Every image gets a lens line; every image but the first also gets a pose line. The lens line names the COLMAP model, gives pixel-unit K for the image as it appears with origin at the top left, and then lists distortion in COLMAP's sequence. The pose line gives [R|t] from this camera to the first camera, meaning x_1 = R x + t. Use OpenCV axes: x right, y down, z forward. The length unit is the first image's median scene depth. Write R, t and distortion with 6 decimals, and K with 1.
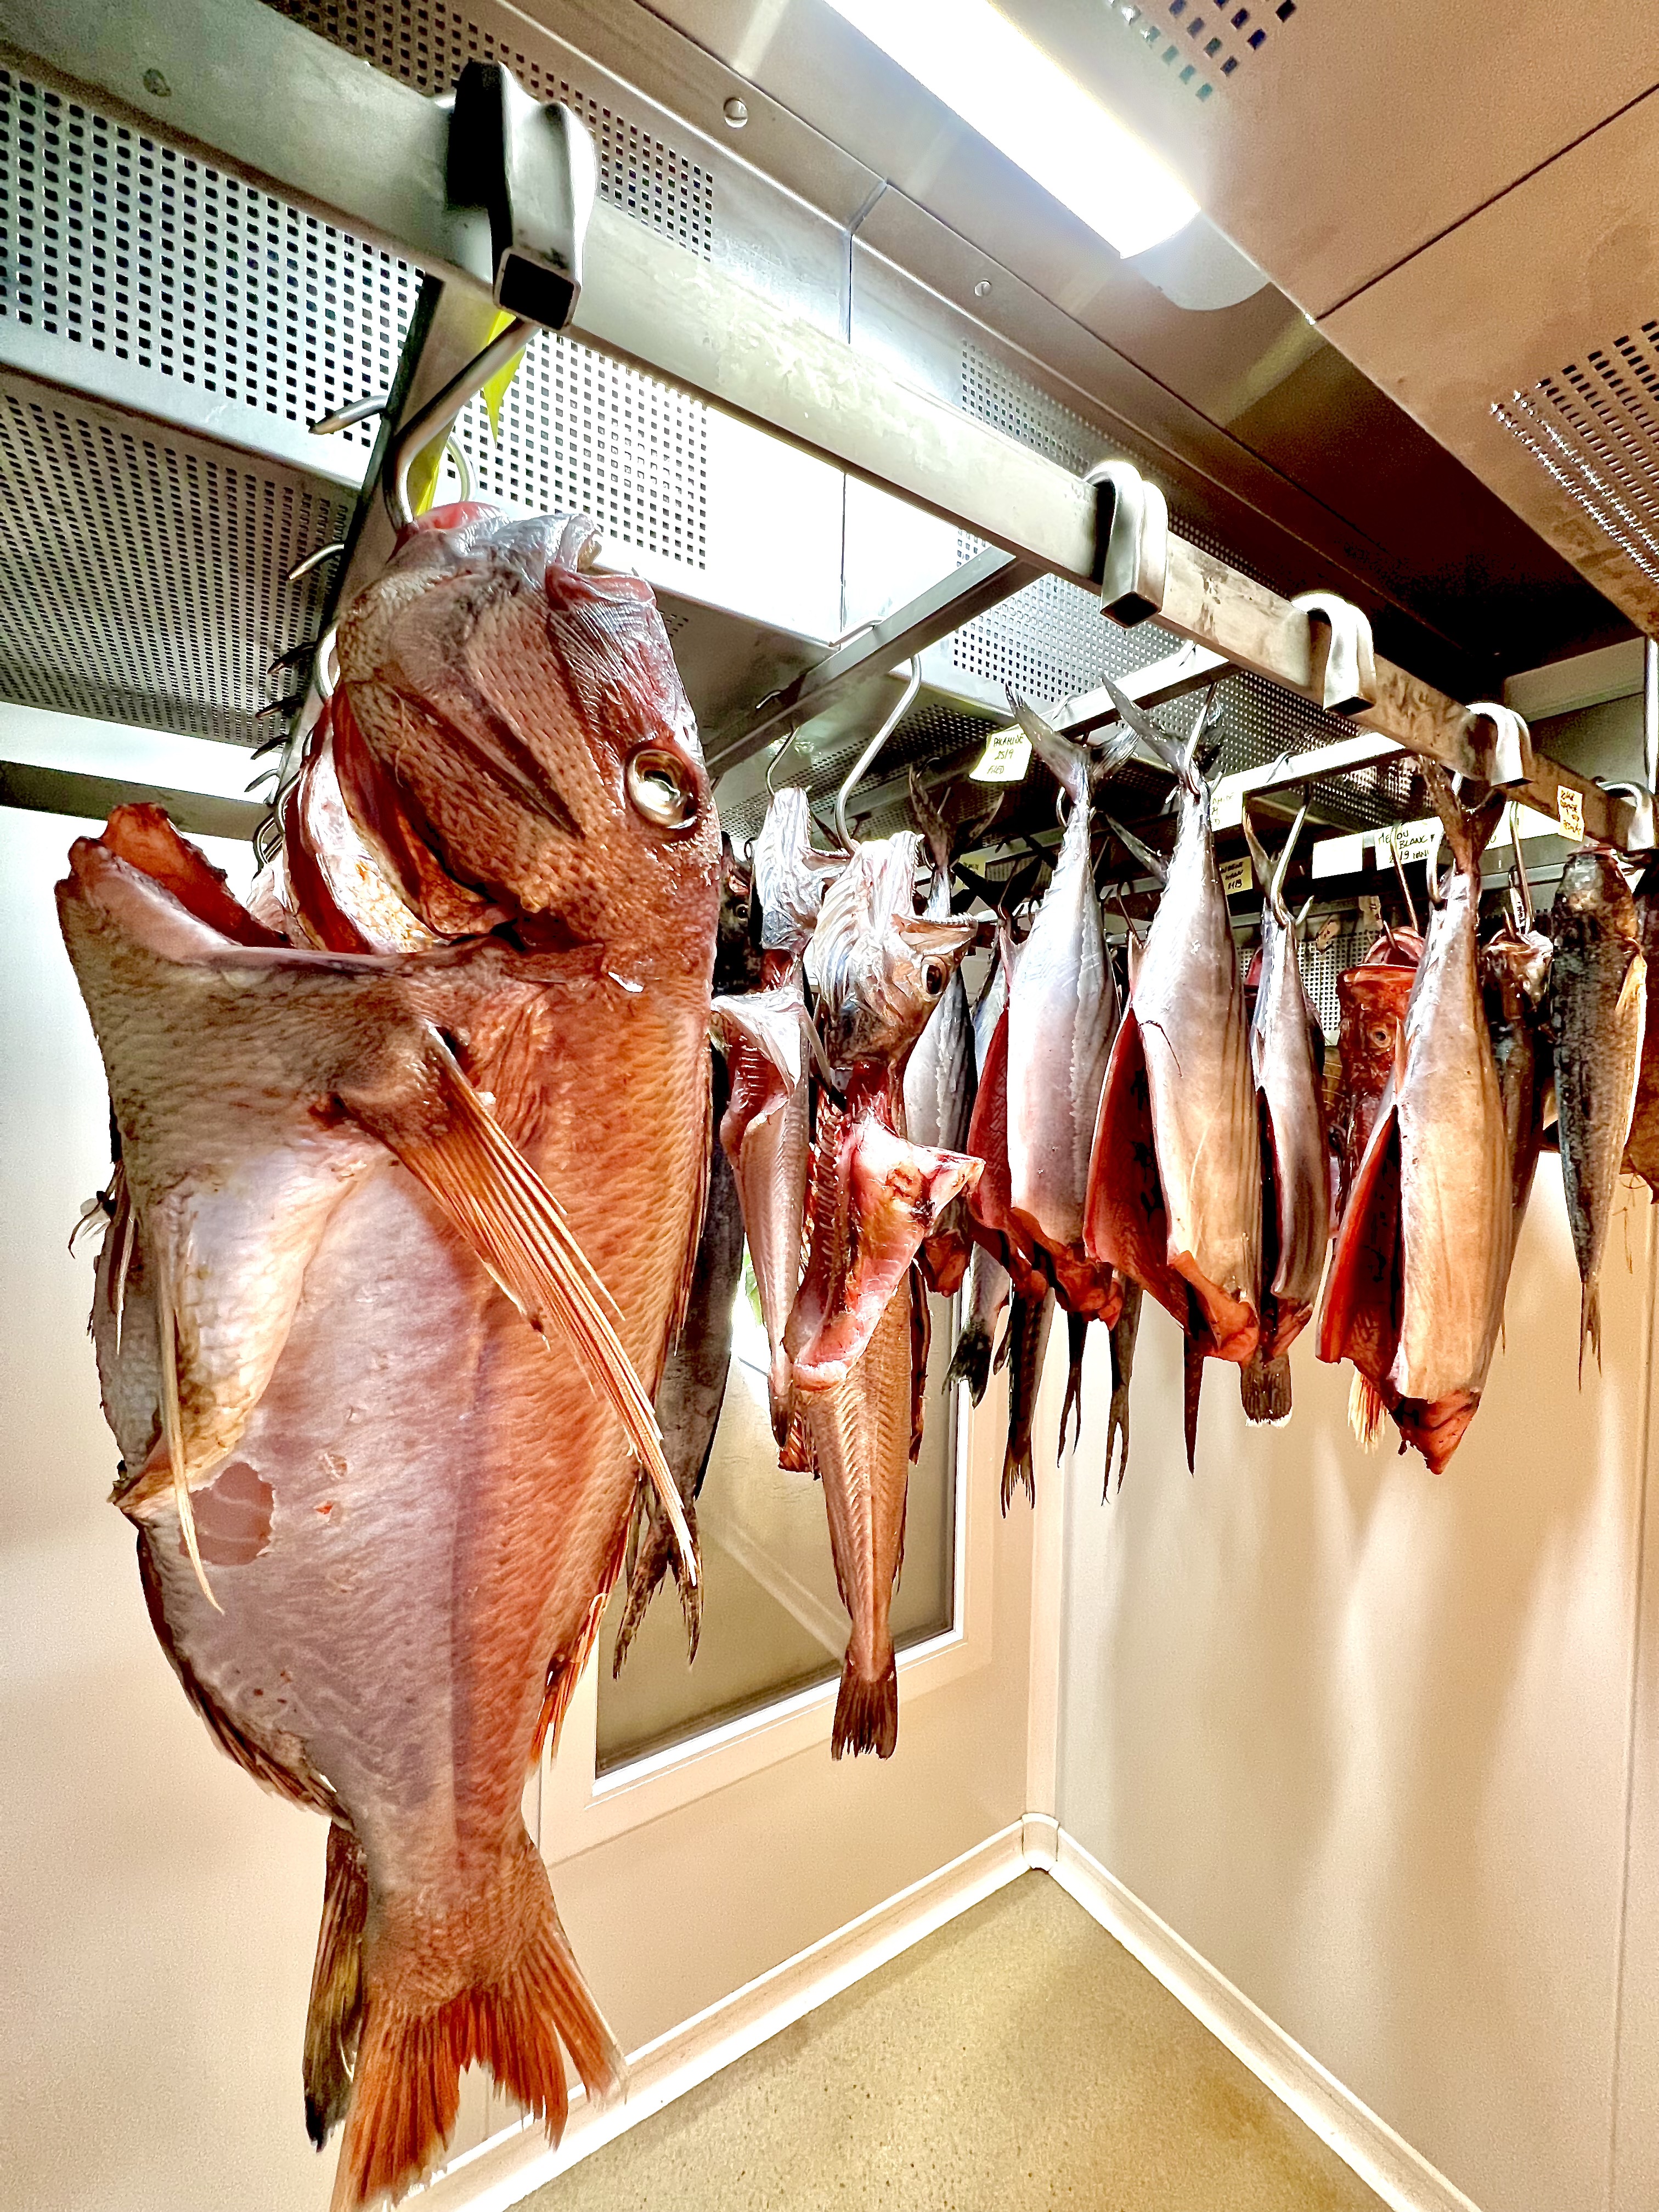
lens RADIAL K [[887.0, 0, 836.4], [0, 887.0, 1099.1], [0, 0, 1]] dist [0.001084, -0.000162]
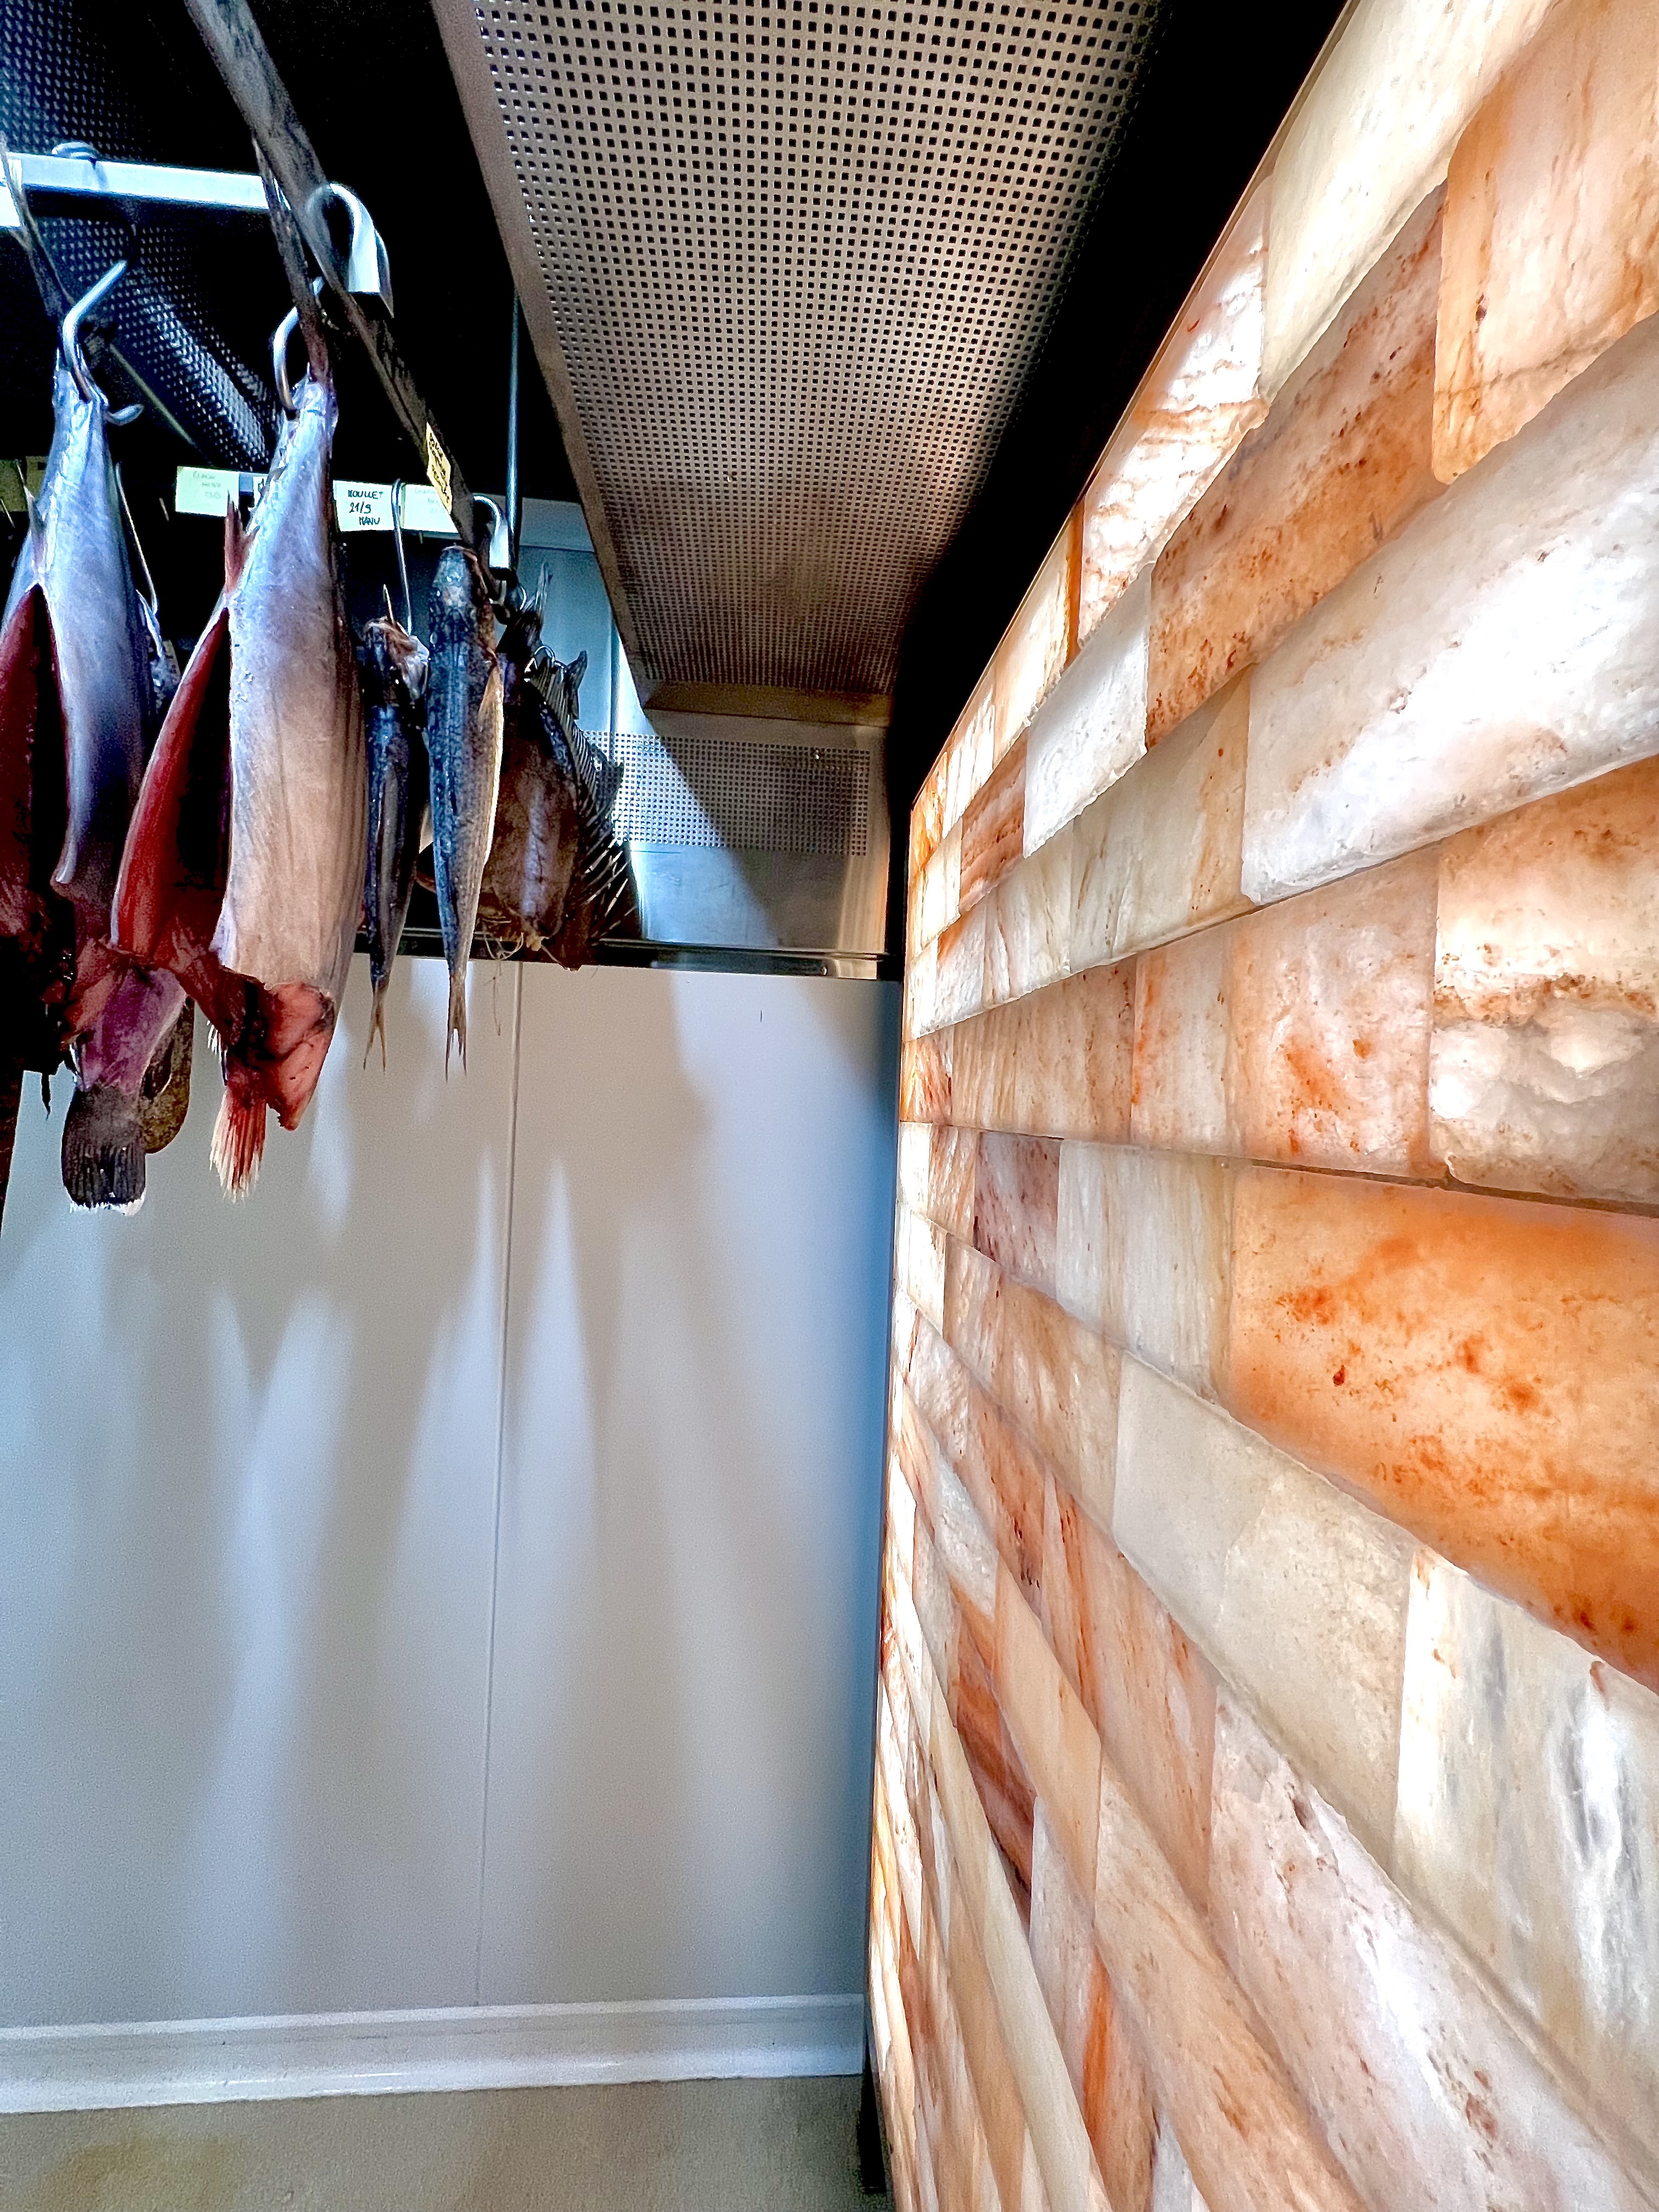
lens RADIAL K [[887.0, 0, 831.9], [0, 887.0, 1111.3], [0, 0, 1]] dist [0.001084, -0.000162]
pose [[0.487973, -0.004915, 0.872845, 0.166789], [-0.016385, 0.999756, 0.014789, 0.342678], [-0.872705, -0.021518, 0.487774, 0.118230]]
